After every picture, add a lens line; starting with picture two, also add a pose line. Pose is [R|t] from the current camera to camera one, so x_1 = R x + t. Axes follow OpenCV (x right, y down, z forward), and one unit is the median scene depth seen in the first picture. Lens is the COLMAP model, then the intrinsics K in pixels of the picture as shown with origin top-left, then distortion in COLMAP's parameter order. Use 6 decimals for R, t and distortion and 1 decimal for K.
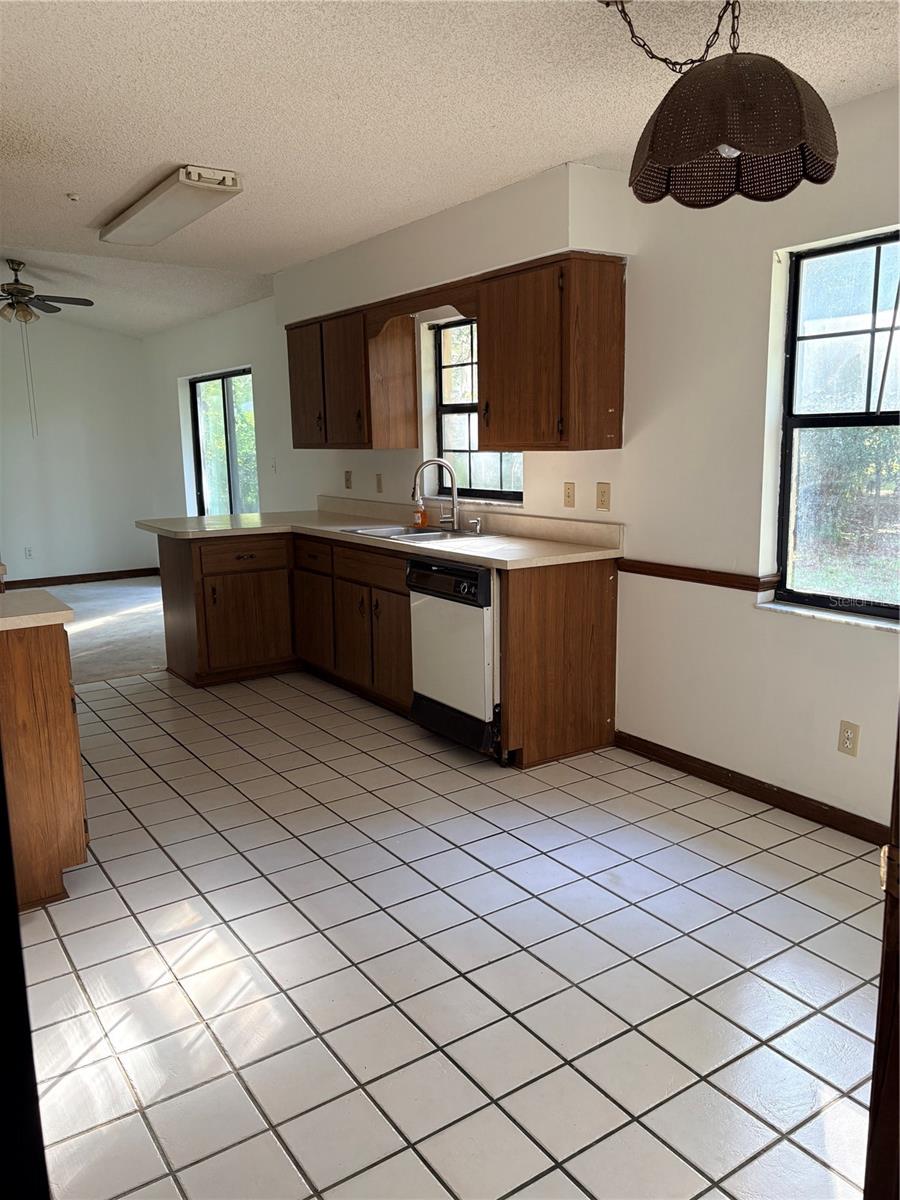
lens RADIAL K [[903.1, 0, 450.7], [0, 903.1, 605.8], [0, 0, 1]] dist [0.041701, -0.046823]
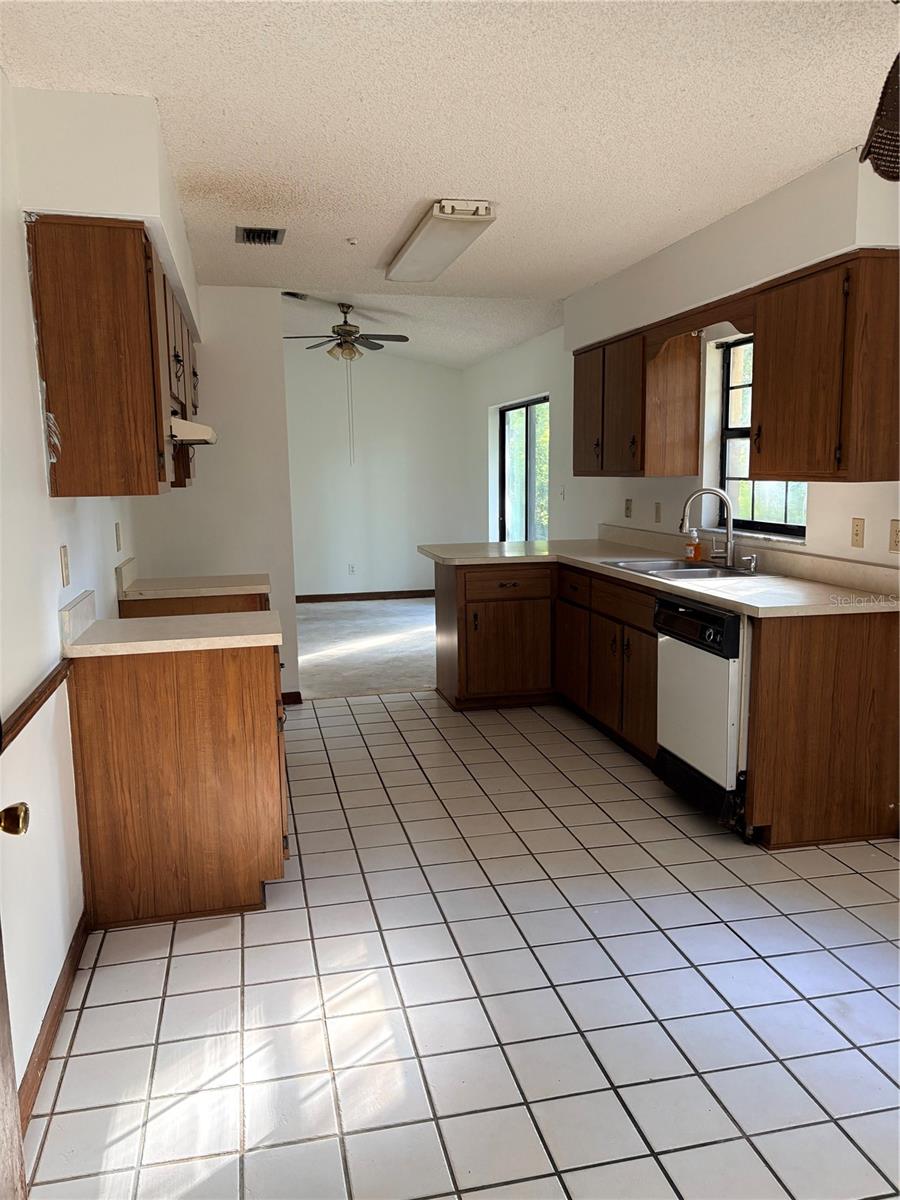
lens RADIAL K [[903.1, 0, 445.6], [0, 903.1, 602.8], [0, 0, 1]] dist [0.041701, -0.046823]
pose [[0.928151, 0.057559, -0.367727, 0.098613], [-0.067974, 0.997568, -0.015423, -0.019490], [0.365945, 0.039311, 0.929806, 0.072752]]
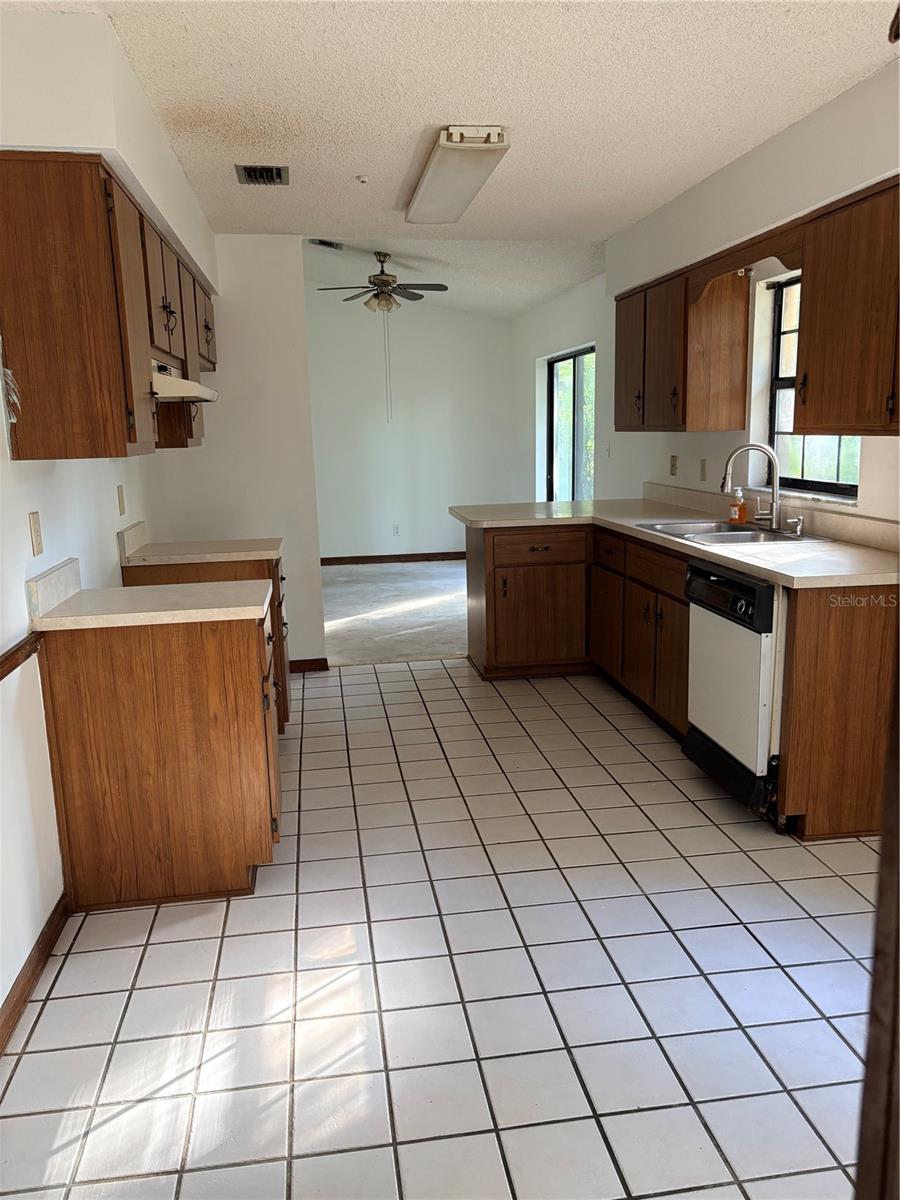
lens RADIAL K [[903.1, 0, 448.0], [0, 903.1, 605.0], [0, 0, 1]] dist [0.041701, -0.046823]
pose [[0.899274, 0.079585, -0.430085, 0.126263], [-0.069854, 0.996818, 0.038398, -0.033606], [0.431772, -0.004487, 0.901972, 0.151107]]
